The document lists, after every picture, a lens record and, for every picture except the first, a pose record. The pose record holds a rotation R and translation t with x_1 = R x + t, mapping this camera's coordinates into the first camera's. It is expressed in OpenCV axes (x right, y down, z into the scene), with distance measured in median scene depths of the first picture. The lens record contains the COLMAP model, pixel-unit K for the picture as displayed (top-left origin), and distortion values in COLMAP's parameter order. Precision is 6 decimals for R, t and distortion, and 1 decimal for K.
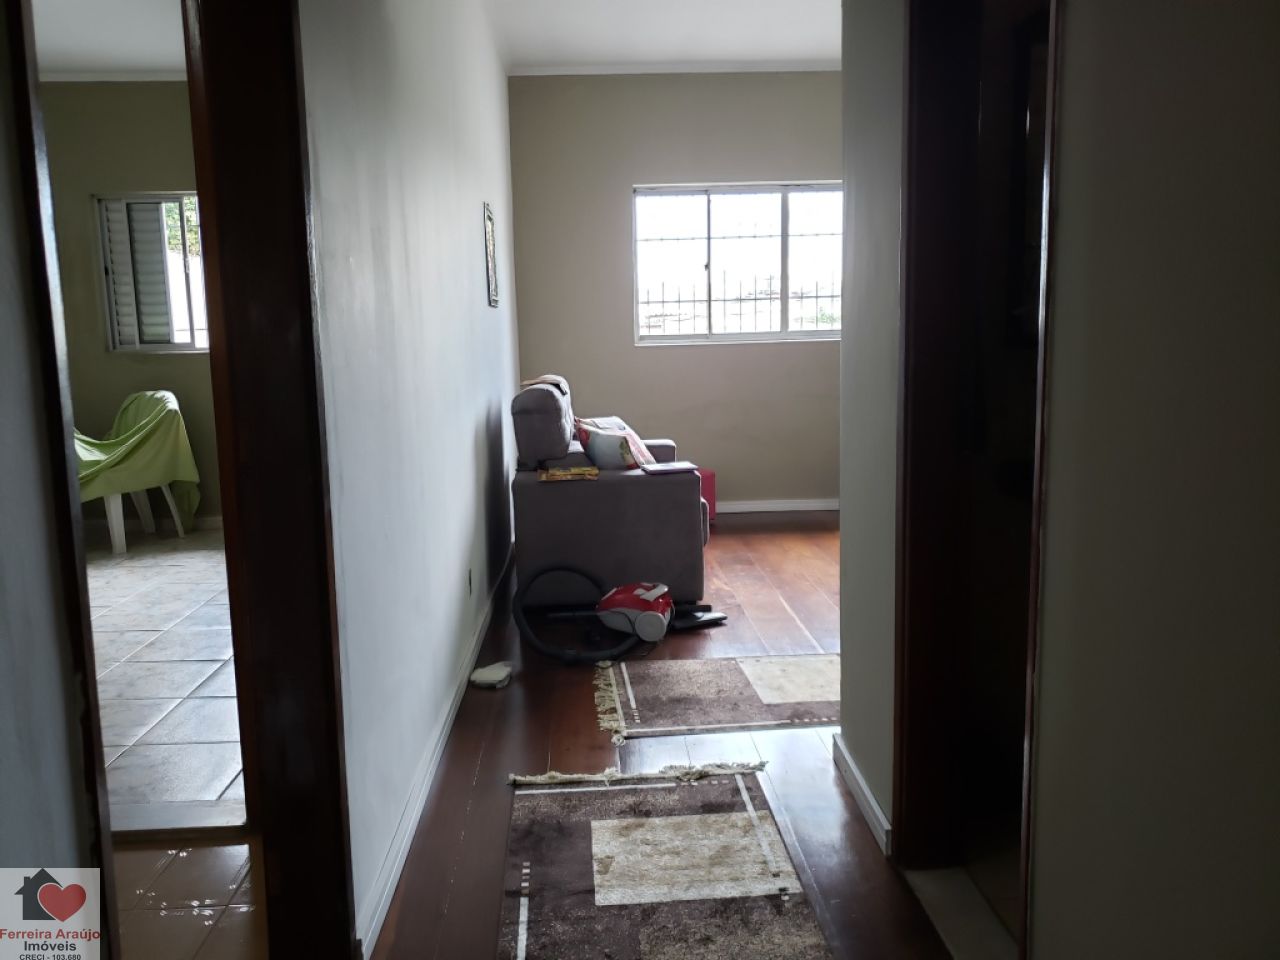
lens RADIAL K [[1004.0, 0, 634.9], [0, 1004.0, 463.6], [0, 0, 1]] dist [0.033716, 0.000174]
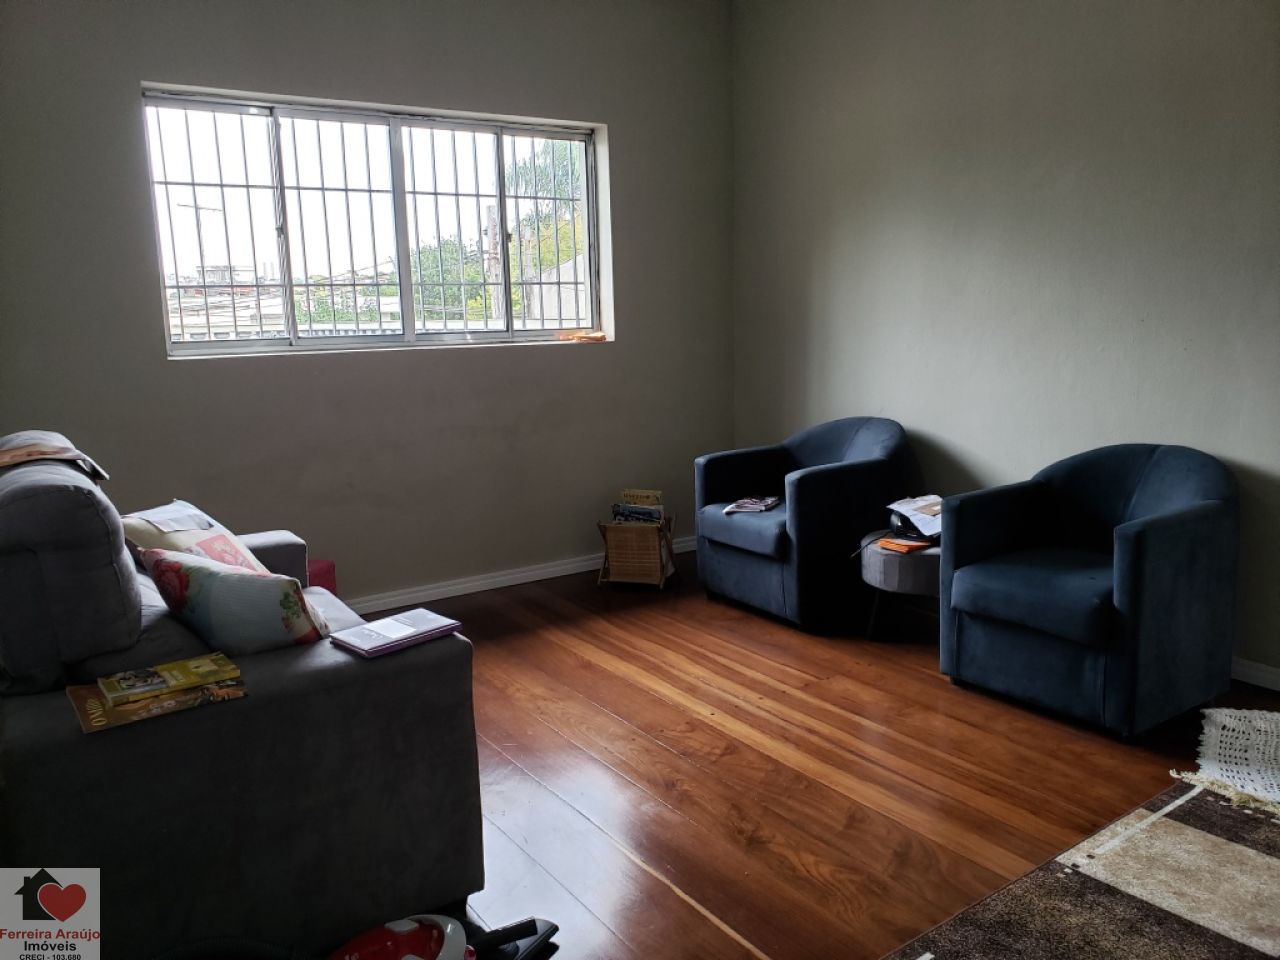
lens RADIAL K [[967.6, 0, 640.0], [0, 967.6, 480.0], [0, 0, 1]] dist [-0.009774, 0.000656]
pose [[0.849559, -0.088981, 0.519934, -0.067351], [0.076735, 0.996032, 0.045077, -0.054206], [-0.521882, 0.001602, 0.853016, 0.389580]]
